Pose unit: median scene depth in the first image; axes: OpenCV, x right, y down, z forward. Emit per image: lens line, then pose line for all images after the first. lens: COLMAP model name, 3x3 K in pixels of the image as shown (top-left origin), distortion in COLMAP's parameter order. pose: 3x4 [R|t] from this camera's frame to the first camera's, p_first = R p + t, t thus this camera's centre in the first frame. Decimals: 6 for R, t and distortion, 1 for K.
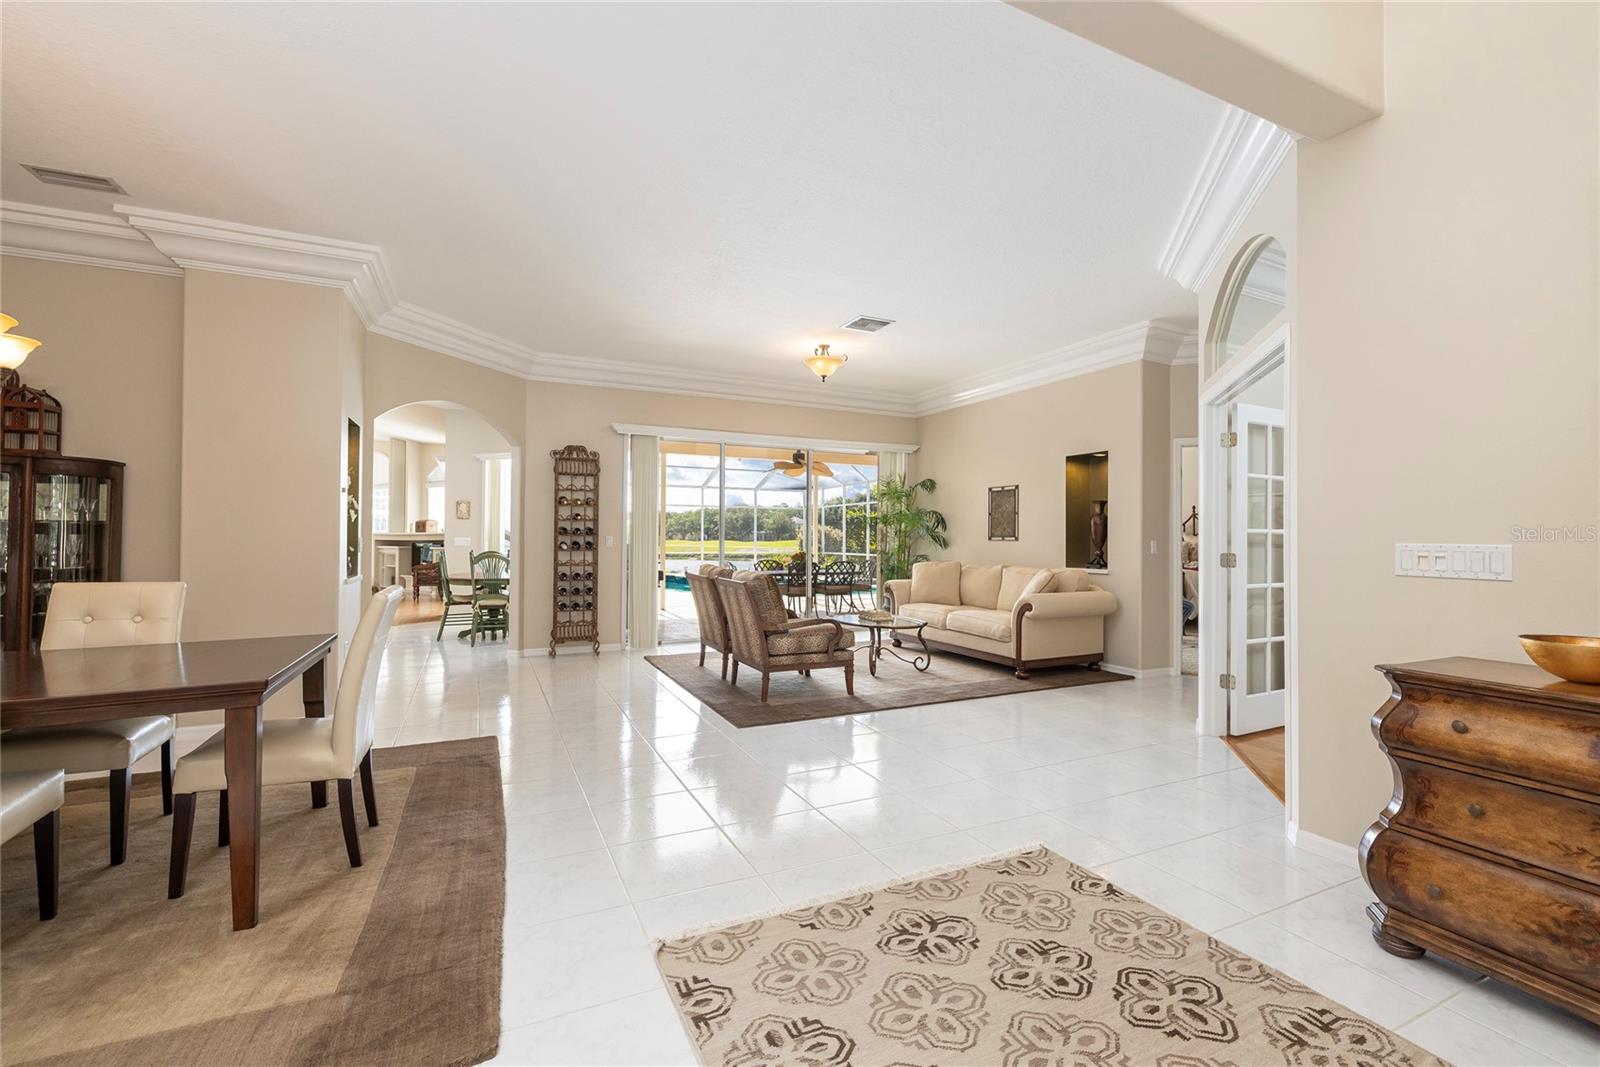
lens RADIAL K [[672.1, 0, 780.0], [0, 672.1, 530.9], [0, 0, 1]] dist [-0.001360, -0.000436]
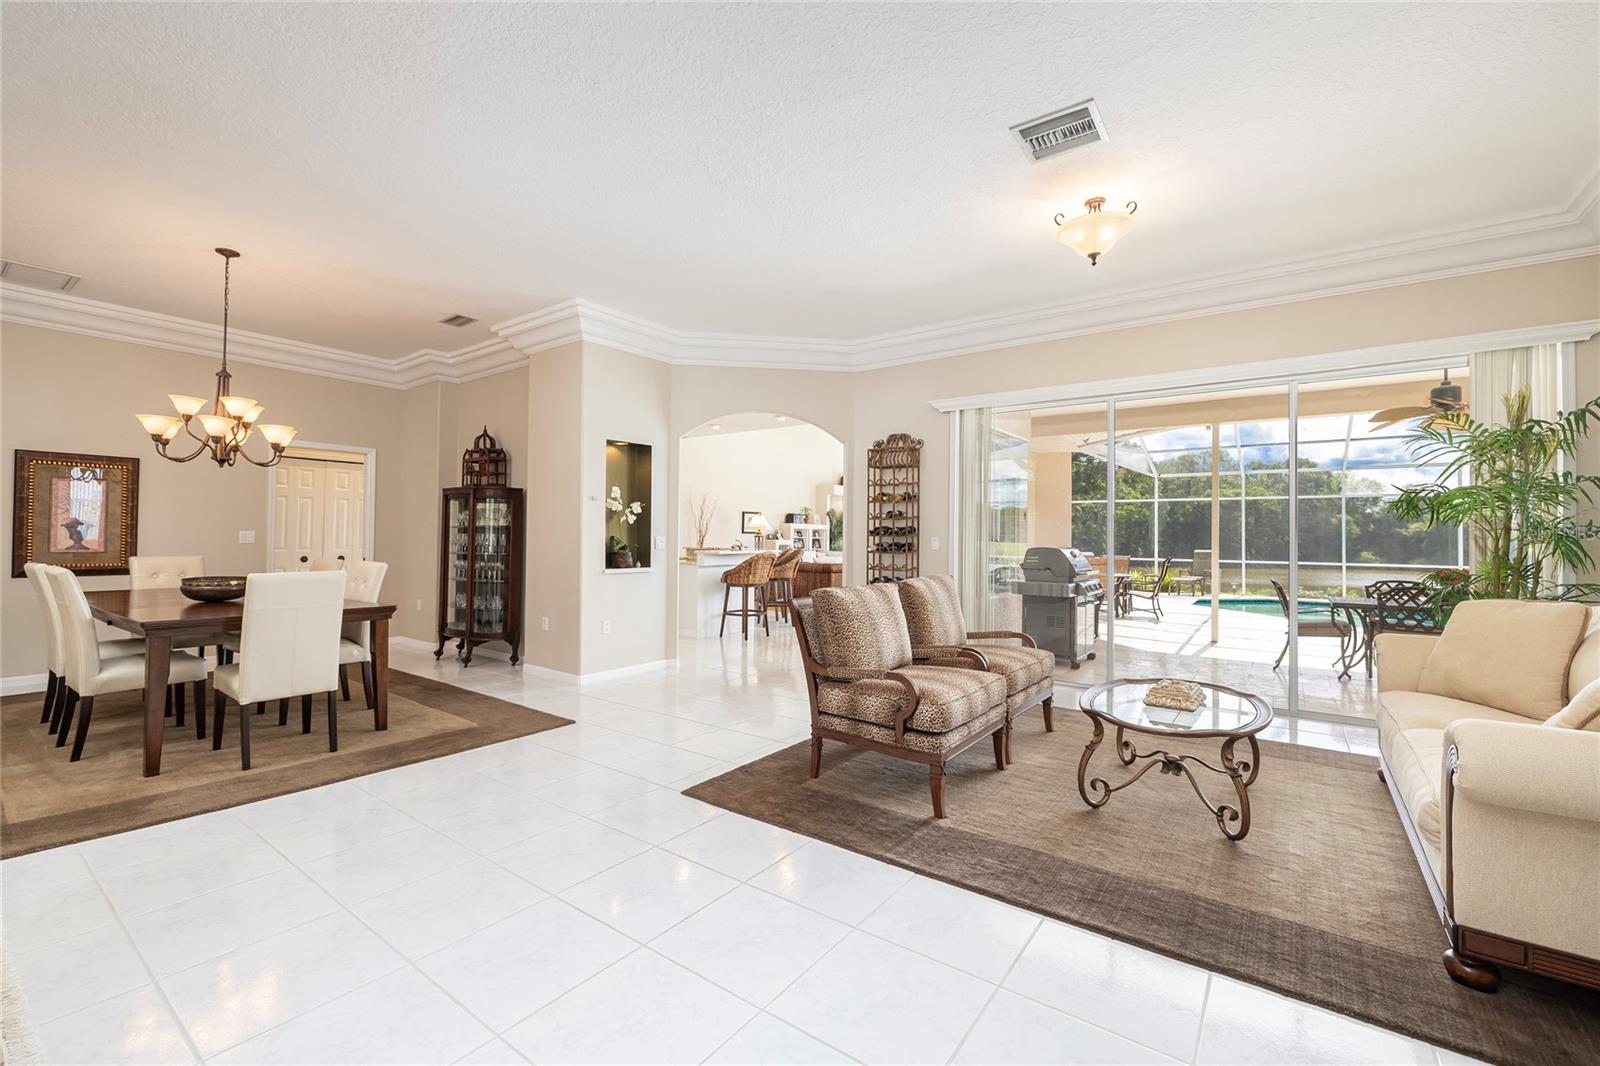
lens RADIAL K [[672.1, 0, 793.4], [0, 672.1, 529.1], [0, 0, 1]] dist [-0.001360, -0.000436]
pose [[0.479378, -0.010859, -0.877542, 0.574479], [0.001088, 0.999930, -0.011779, 0.010636], [0.877608, 0.004692, 0.479356, 0.663239]]
